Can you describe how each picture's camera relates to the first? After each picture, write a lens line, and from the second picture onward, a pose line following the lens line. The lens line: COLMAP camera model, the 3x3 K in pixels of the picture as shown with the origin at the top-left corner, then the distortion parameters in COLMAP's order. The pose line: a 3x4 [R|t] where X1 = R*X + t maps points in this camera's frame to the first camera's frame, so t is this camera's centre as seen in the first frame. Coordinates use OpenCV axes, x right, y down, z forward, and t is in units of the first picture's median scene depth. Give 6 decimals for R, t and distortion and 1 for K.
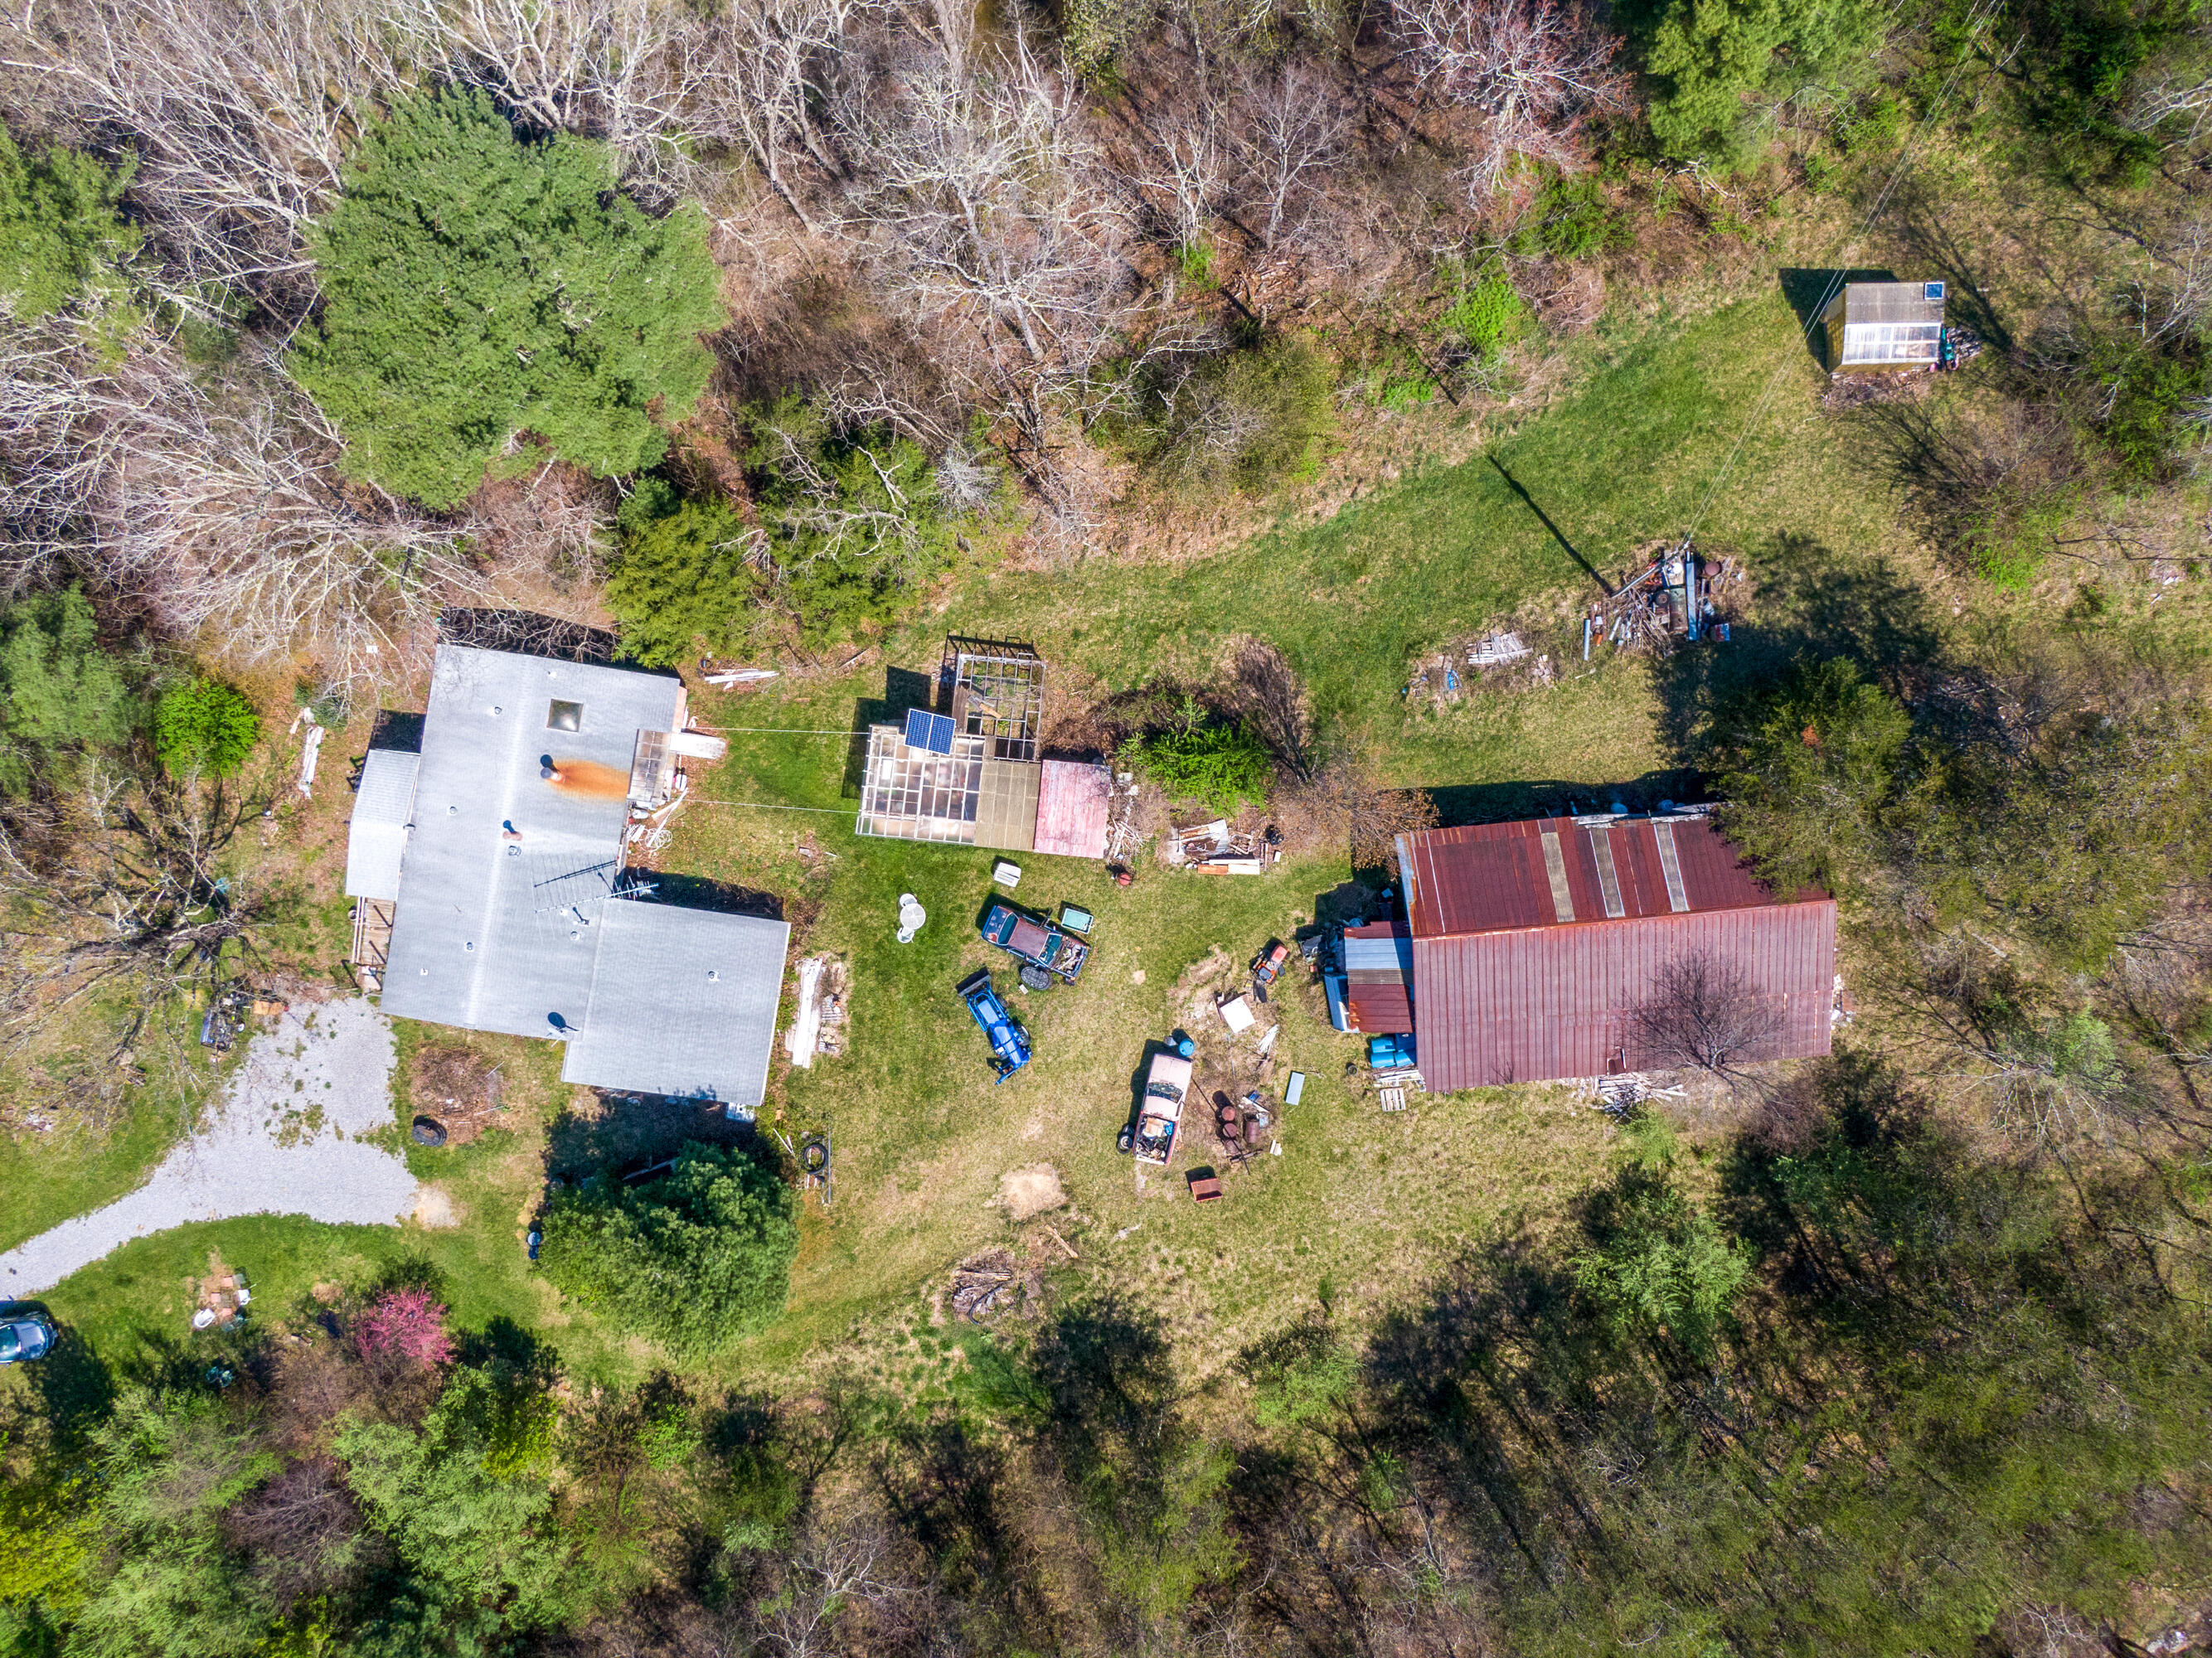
lens RADIAL K [[1593.2, 0, 1098.2], [0, 1593.2, 858.8], [0, 0, 1]] dist [0.054079, -0.080066]
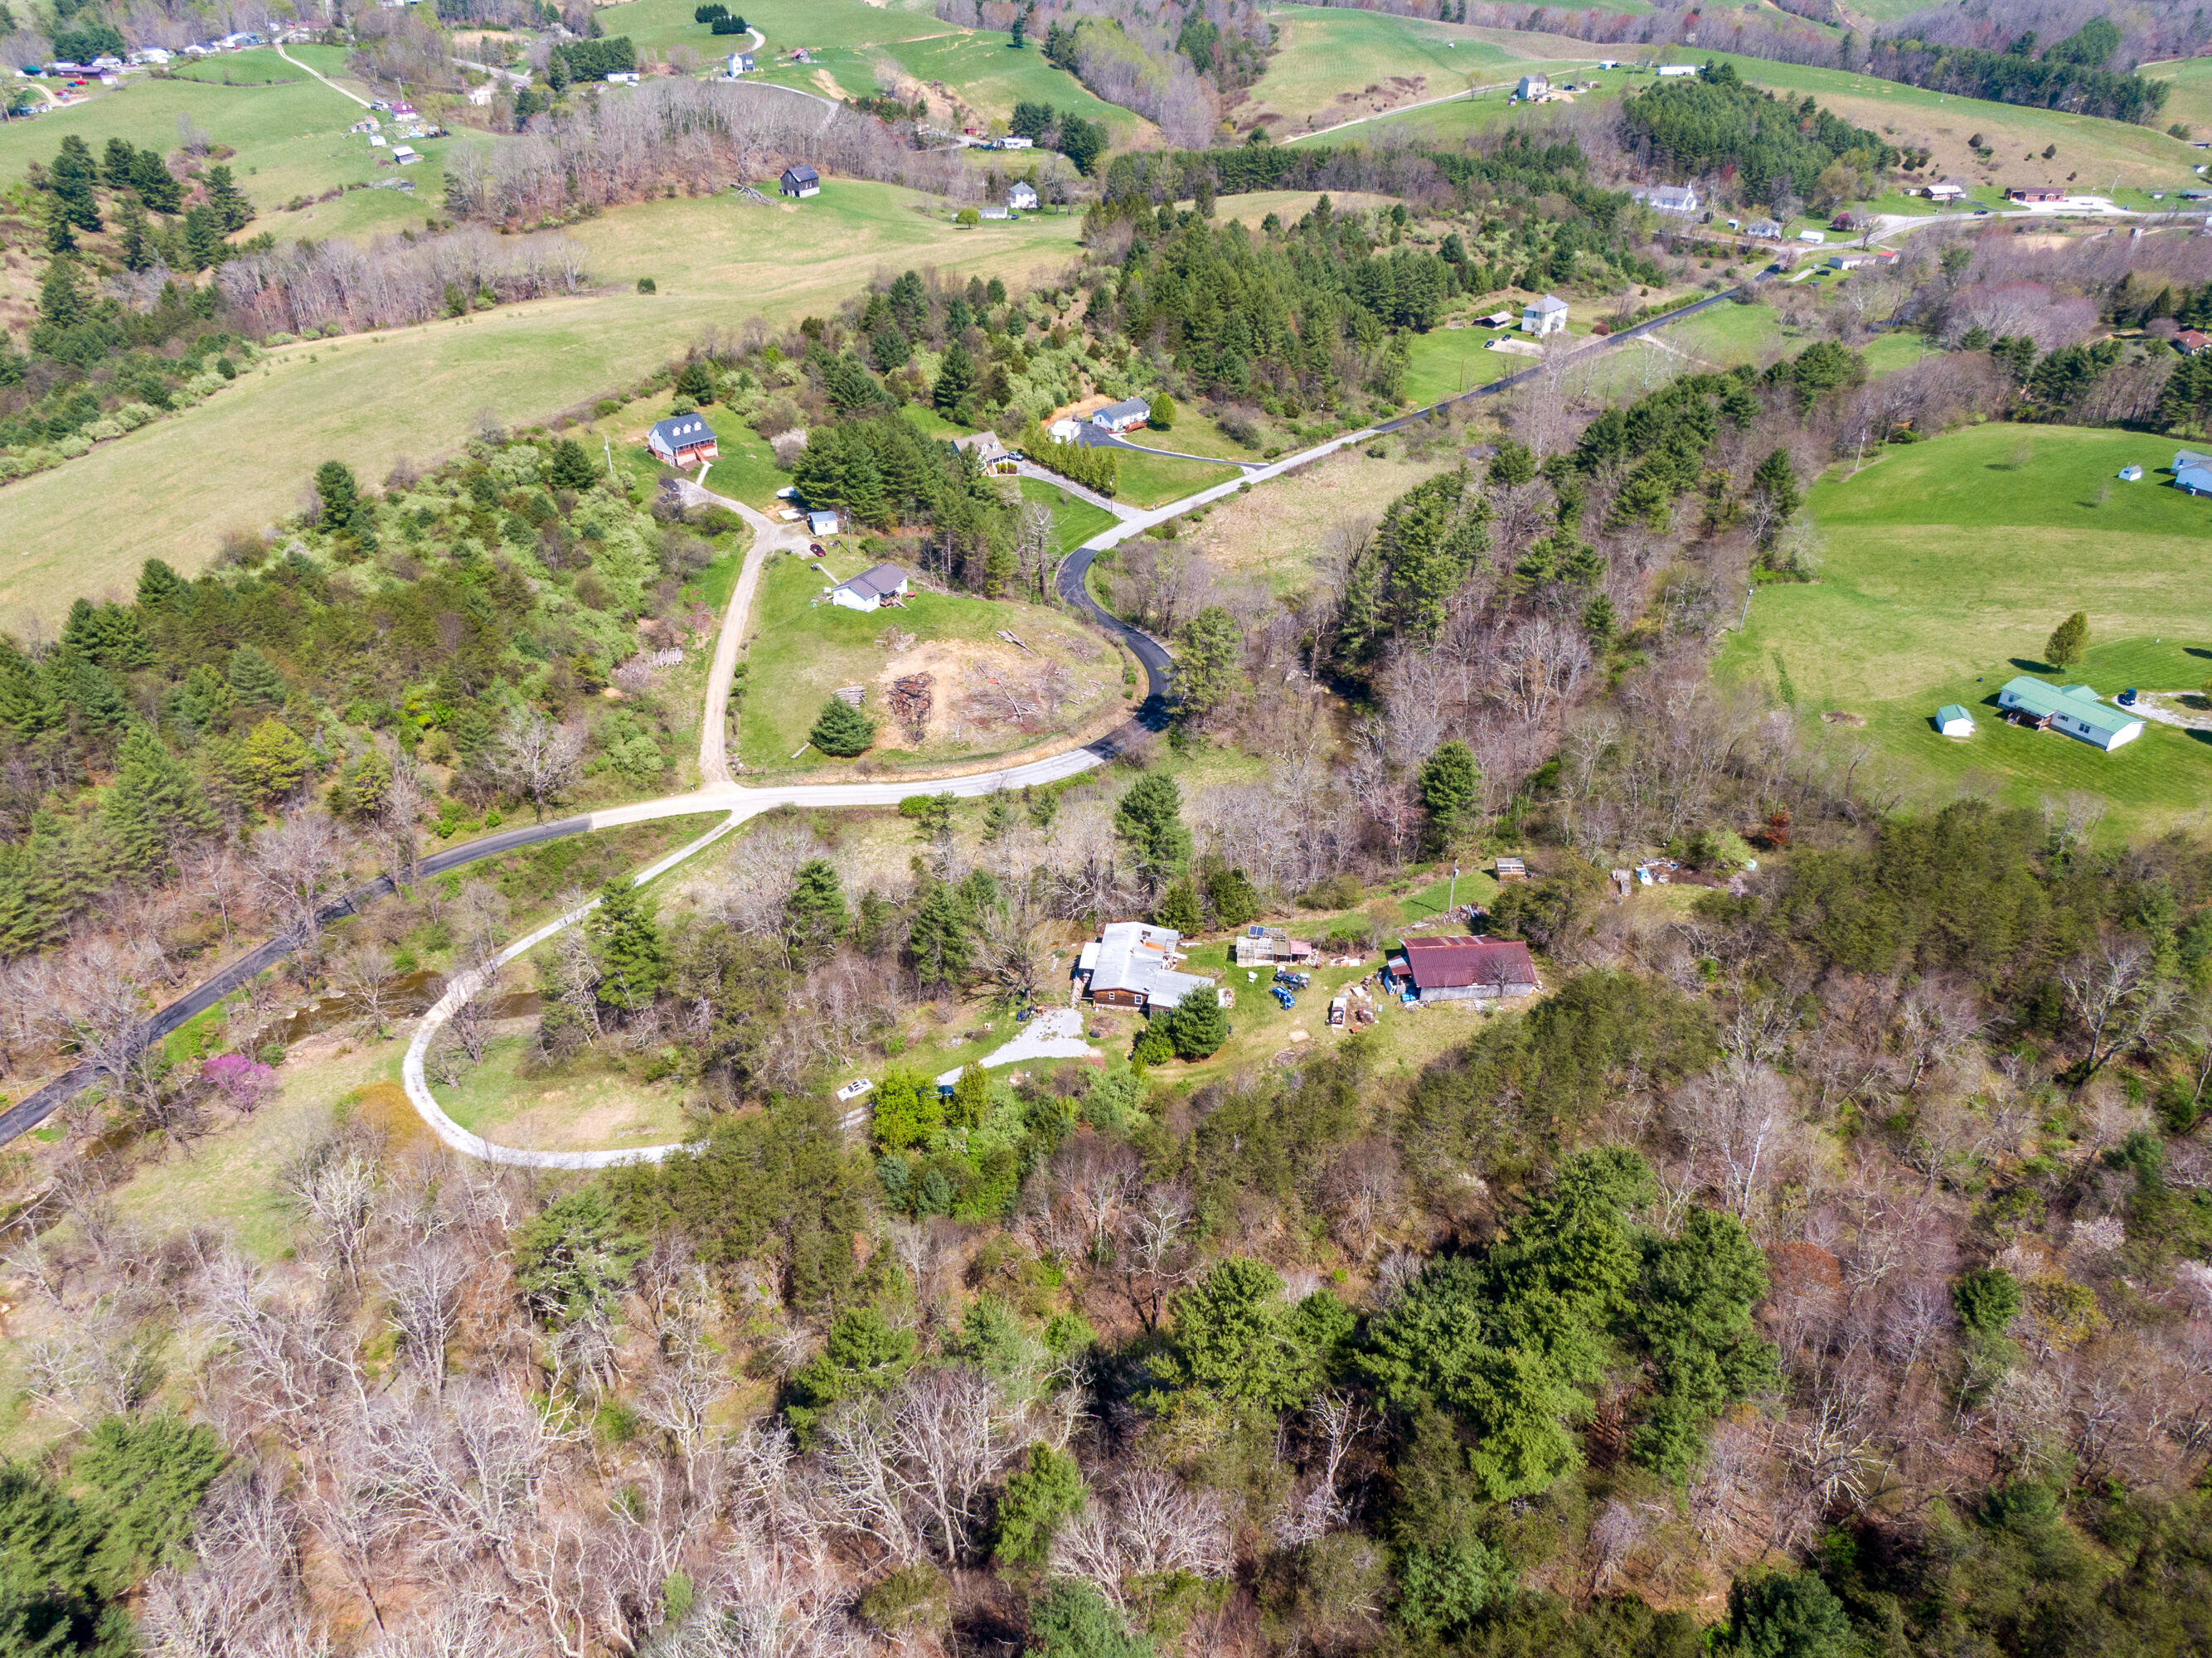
lens RADIAL K [[1581.4, 0, 1102.2], [0, 1581.4, 841.9], [0, 0, 1]] dist [0.044262, -0.071225]
pose [[0.999506, 0.028177, 0.013956, -0.472640], [-0.003263, 0.534382, -0.845237, 2.582820], [-0.031274, 0.844773, 0.534209, -0.924149]]
